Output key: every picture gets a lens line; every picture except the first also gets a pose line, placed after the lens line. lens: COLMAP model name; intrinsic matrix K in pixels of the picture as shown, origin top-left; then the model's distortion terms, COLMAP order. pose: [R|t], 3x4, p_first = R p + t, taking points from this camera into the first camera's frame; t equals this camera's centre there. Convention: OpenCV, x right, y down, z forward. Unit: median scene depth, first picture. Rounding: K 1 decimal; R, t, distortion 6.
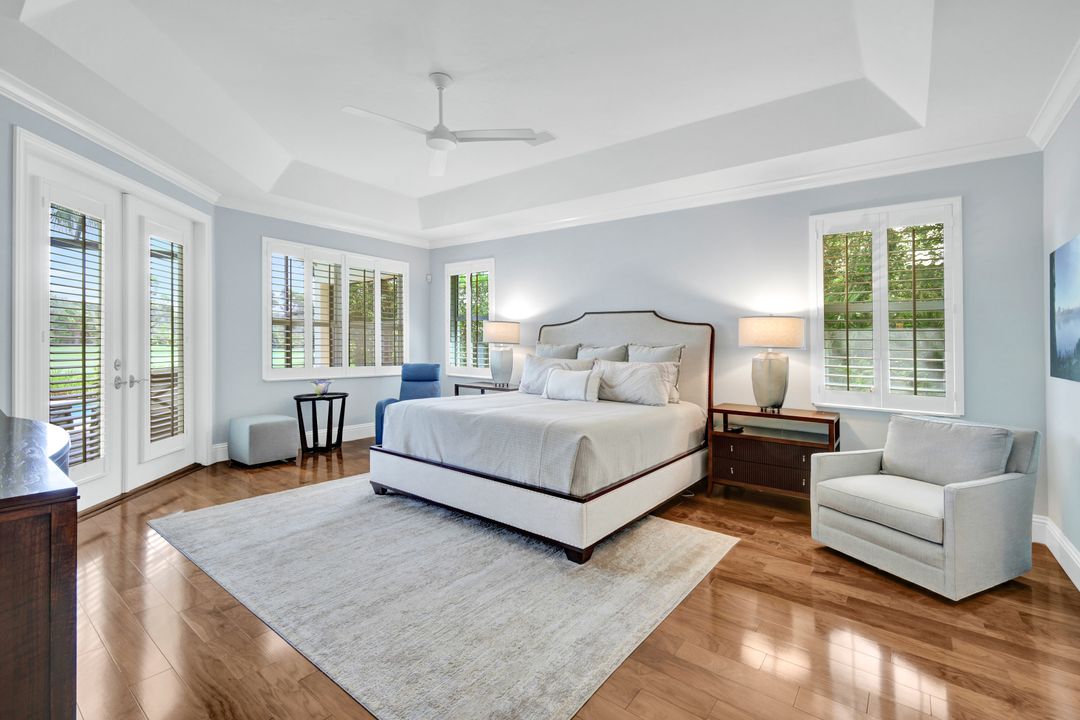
lens RADIAL K [[473.9, 0, 551.3], [0, 473.9, 337.0], [0, 0, 1]] dist [0.003568, -0.000131]
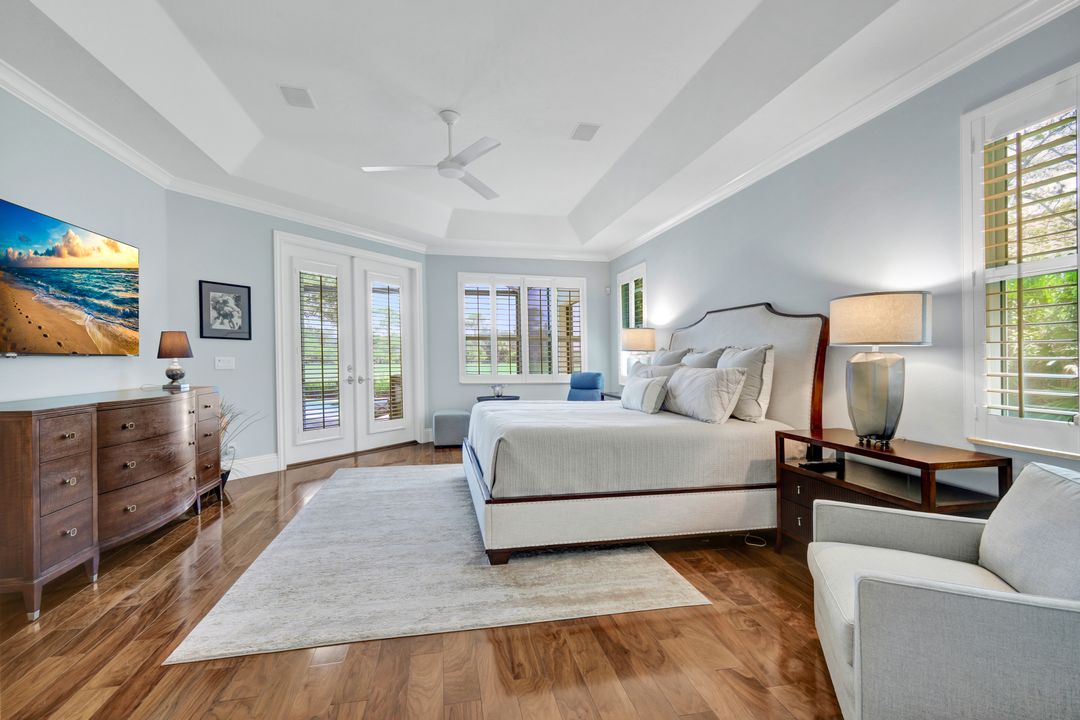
lens RADIAL K [[473.9, 0, 540.1], [0, 473.9, 363.0], [0, 0, 1]] dist [0.003568, -0.000131]
pose [[0.757384, -0.006615, -0.652936, 0.491219], [0.020733, 0.999688, 0.013922, 0.026970], [0.652641, -0.024081, 0.757285, 0.201074]]
